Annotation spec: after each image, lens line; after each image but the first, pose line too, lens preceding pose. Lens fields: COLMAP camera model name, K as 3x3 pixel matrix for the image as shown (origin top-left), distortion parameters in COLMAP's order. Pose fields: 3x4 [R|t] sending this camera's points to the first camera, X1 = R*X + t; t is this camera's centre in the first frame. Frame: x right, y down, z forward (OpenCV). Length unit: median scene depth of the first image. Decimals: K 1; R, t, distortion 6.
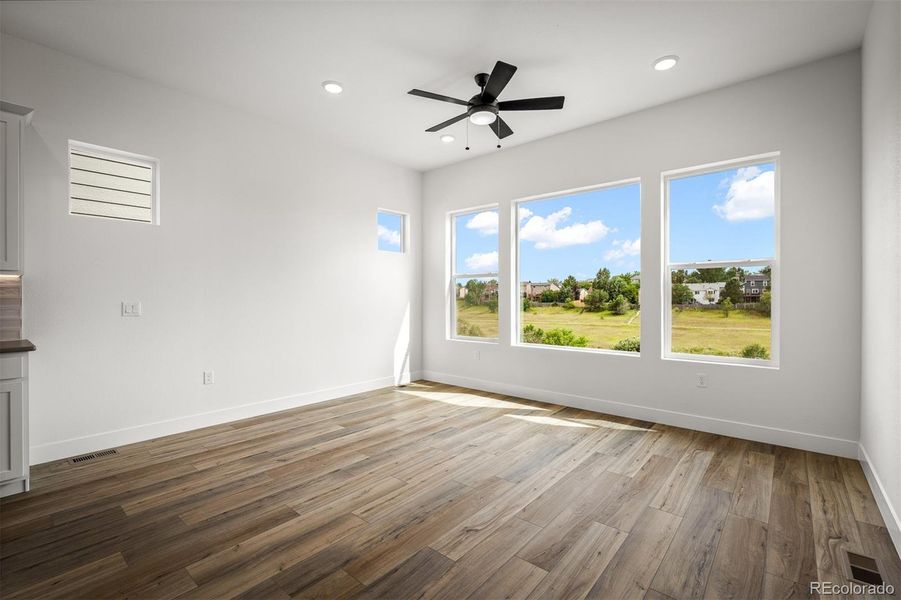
lens RADIAL K [[400.6, 0, 454.0], [0, 400.6, 296.7], [0, 0, 1]] dist [-0.002059, -0.000452]
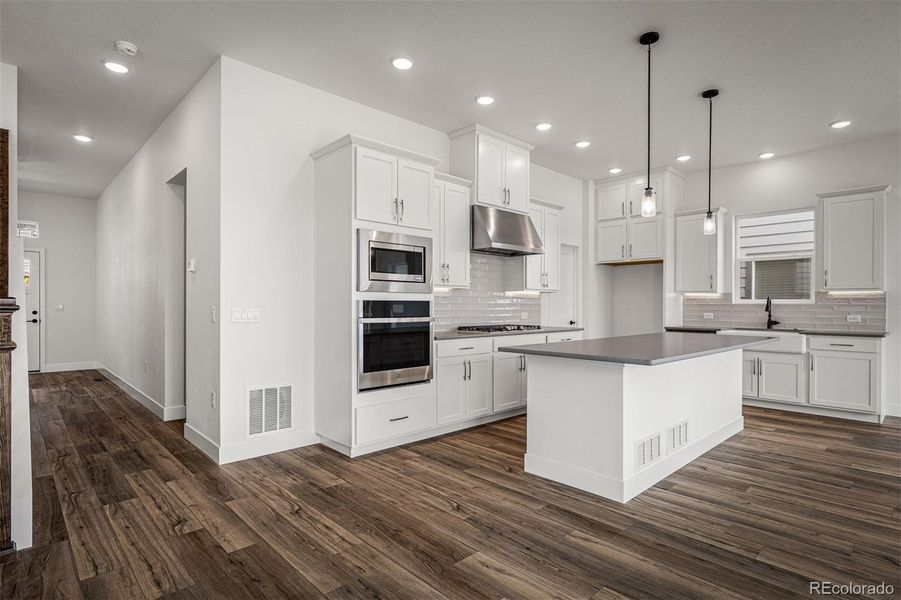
lens RADIAL K [[475.4, 0, 433.8], [0, 475.4, 303.3], [0, 0, 1]] dist [-0.006464, -0.001223]
pose [[-0.123991, -0.001338, -0.992282, 0.497665], [-0.003349, 0.999994, -0.000929, 0.001617], [0.992278, 0.003207, -0.123995, -0.267698]]
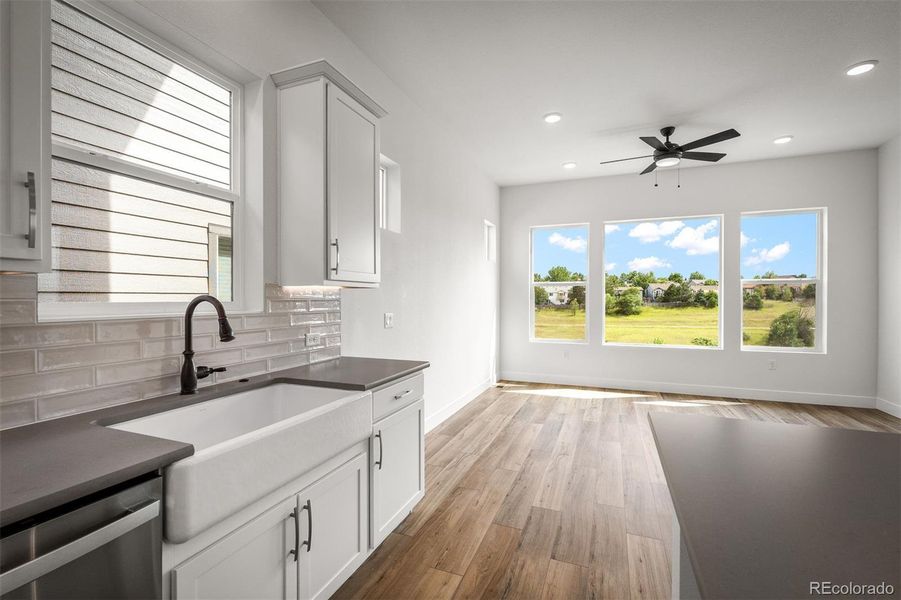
lens RADIAL K [[400.6, 0, 455.3], [0, 400.6, 298.4], [0, 0, 1]] dist [-0.002059, -0.000452]
pose [[0.947521, 0.001473, 0.319689, -0.594066], [-0.002260, 0.999995, 0.002090, -0.015118], [-0.319684, -0.002703, 0.947520, 0.021999]]
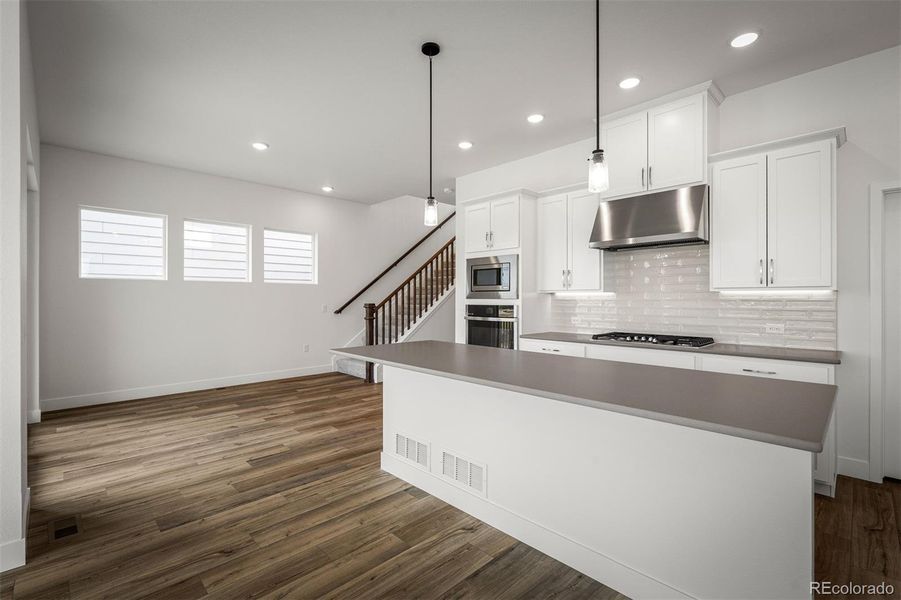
lens RADIAL K [[409.0, 0, 453.0], [0, 409.0, 295.6], [0, 0, 1]] dist [-0.000844, -0.000474]
pose [[-0.994693, 0.002837, 0.102844, -0.229150], [0.002498, 0.999991, -0.003423, -0.019786], [-0.102853, -0.003148, -0.994692, 0.458465]]
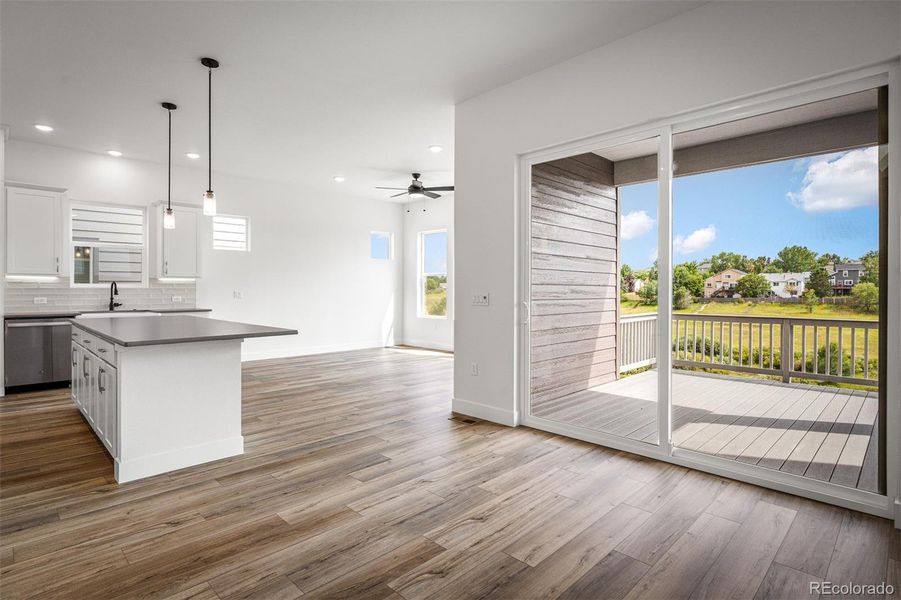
lens RADIAL K [[457.1, 0, 462.2], [0, 457.1, 288.4], [0, 0, 1]] dist [0.013258, -0.003974]
pose [[0.997509, 0.003231, -0.070461, 0.284523], [-0.003142, 0.999994, 0.001383, -0.004093], [0.070465, -0.001158, 0.997514, -0.736176]]
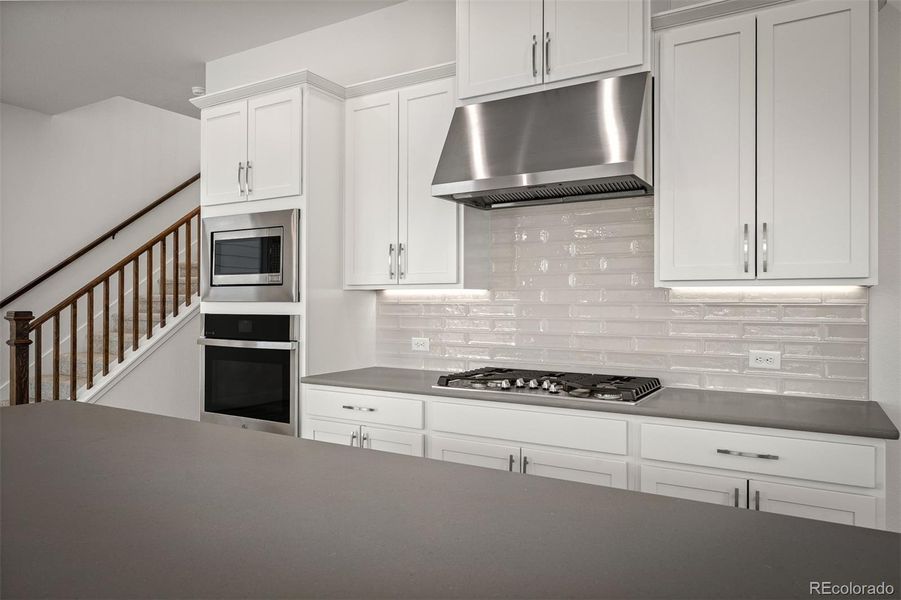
lens RADIAL K [[621.1, 0, 452.6], [0, 621.1, 299.1], [0, 0, 1]] dist [-0.005018, -0.001832]
pose [[-0.988461, 0.000179, -0.151476, -0.329674], [0.000149, 1.000000, 0.000205, -0.018656], [0.151476, 0.000180, -0.988461, 0.245025]]
